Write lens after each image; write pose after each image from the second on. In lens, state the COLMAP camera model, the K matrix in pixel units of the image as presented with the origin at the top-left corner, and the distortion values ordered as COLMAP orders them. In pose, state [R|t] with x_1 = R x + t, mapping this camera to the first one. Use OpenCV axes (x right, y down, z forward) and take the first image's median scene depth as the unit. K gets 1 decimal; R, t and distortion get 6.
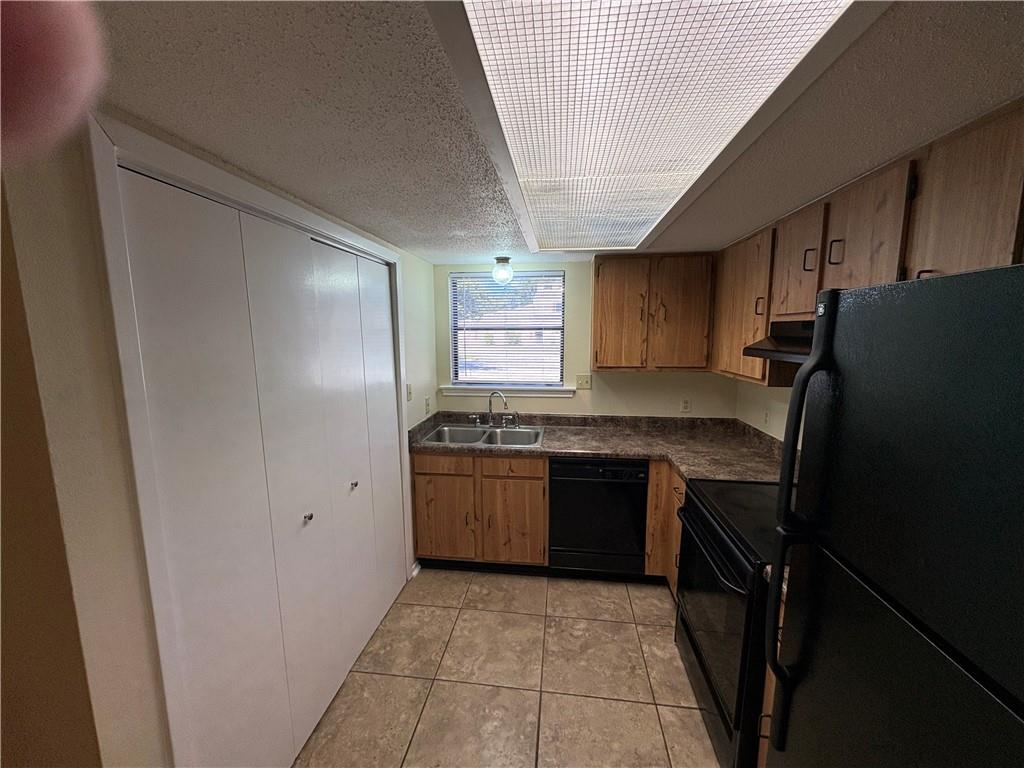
lens RADIAL K [[407.1, 0, 513.1], [0, 407.1, 385.0], [0, 0, 1]] dist [-0.002381, 0.000082]
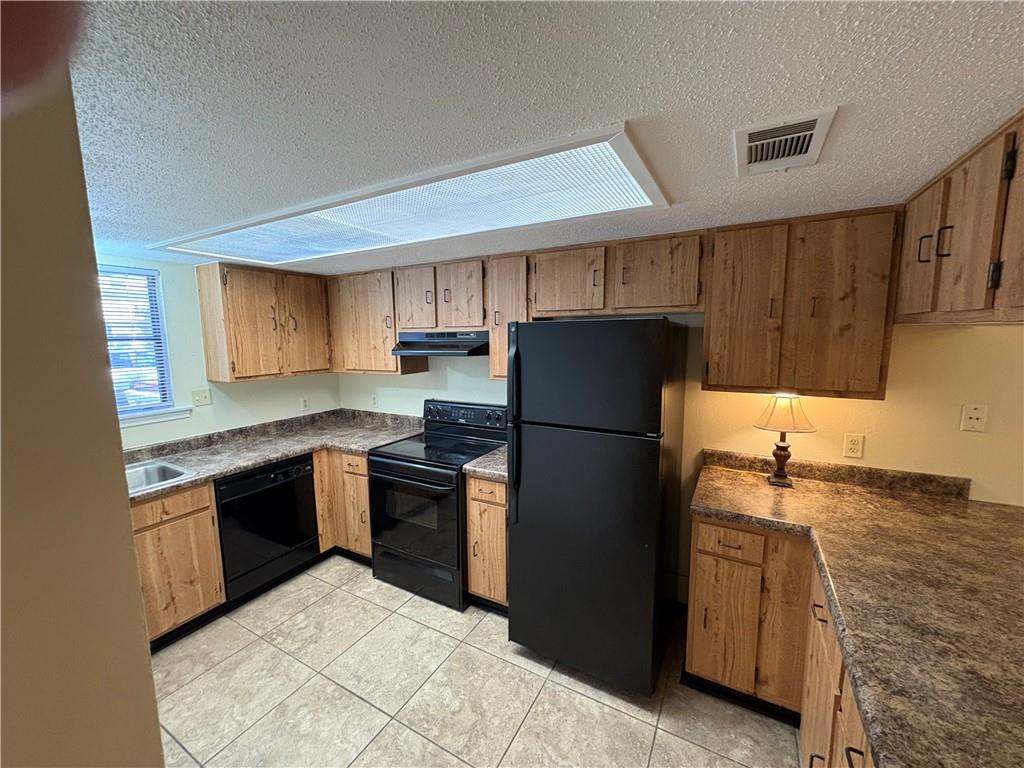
lens RADIAL K [[407.1, 0, 510.3], [0, 407.1, 385.4], [0, 0, 1]] dist [-0.002381, 0.000082]
pose [[0.373718, -0.117320, 0.920093, -0.466264], [0.134594, 0.988329, 0.071352, -0.007646], [-0.917725, 0.097173, 0.385147, 0.029418]]
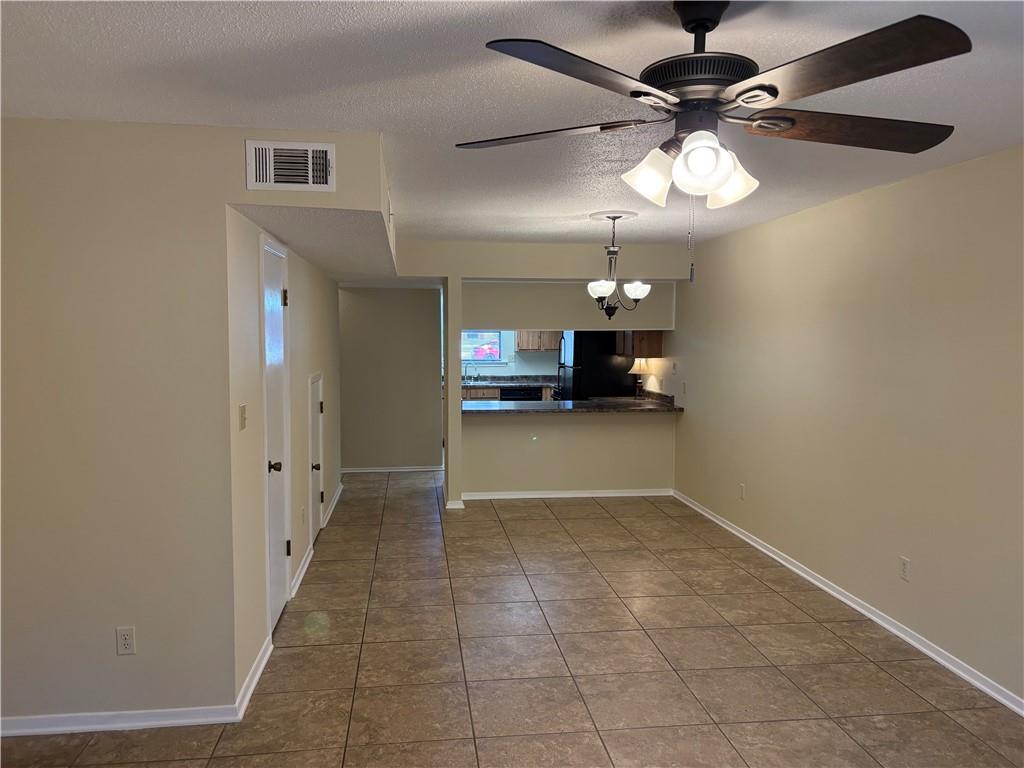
lens RADIAL K [[778.8, 0, 510.5], [0, 778.8, 383.2], [0, 0, 1]] dist [0.043043, 0.000606]
pose [[0.968454, -0.011298, 0.248936, -0.927805], [0.031074, 0.996650, -0.075654, 0.476494], [-0.247247, 0.081002, 0.965561, -3.176355]]
